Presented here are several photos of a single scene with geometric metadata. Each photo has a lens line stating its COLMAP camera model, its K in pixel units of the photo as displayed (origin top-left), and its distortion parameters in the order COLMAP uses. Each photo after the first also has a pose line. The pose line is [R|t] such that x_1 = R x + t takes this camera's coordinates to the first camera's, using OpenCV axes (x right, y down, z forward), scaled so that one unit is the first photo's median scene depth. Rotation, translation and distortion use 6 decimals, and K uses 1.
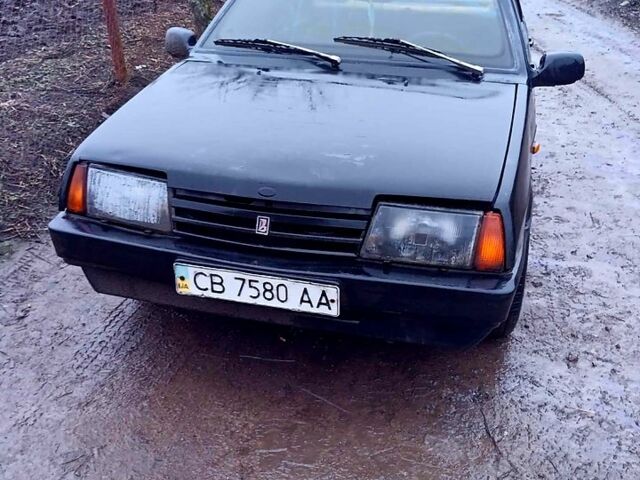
lens RADIAL K [[677.3, 0, 320.0], [0, 677.3, 240.0], [0, 0, 1]] dist [0.135029, -0.348895]
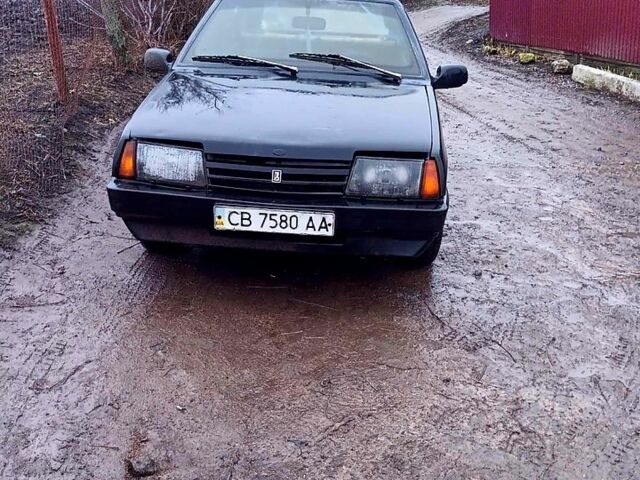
lens RADIAL K [[677.3, 0, 320.0], [0, 677.3, 240.0], [0, 0, 1]] dist [0.135029, -0.348895]
pose [[0.979598, -0.052201, 0.194070, -0.261714], [0.062911, 0.996794, -0.049440, 0.176943], [-0.190867, 0.060640, 0.979741, -0.385052]]
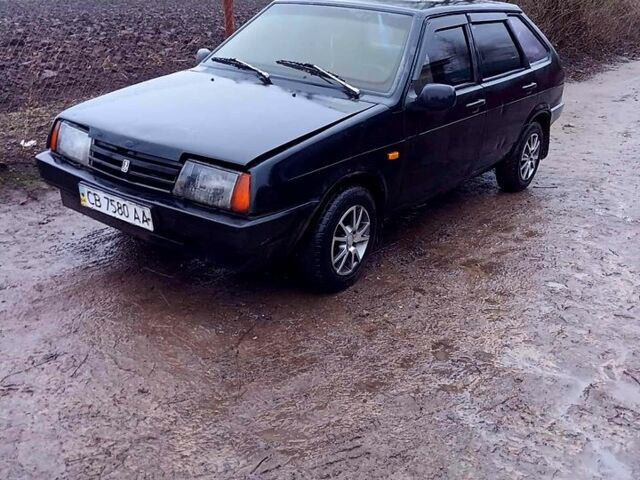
lens RADIAL K [[677.3, 0, 320.0], [0, 677.3, 240.0], [0, 0, 1]] dist [0.135029, -0.348895]
pose [[0.922155, 0.160263, -0.352060, 0.828666], [-0.184022, 0.982304, -0.034850, 0.107704], [0.340245, 0.096923, 0.935328, -0.254499]]
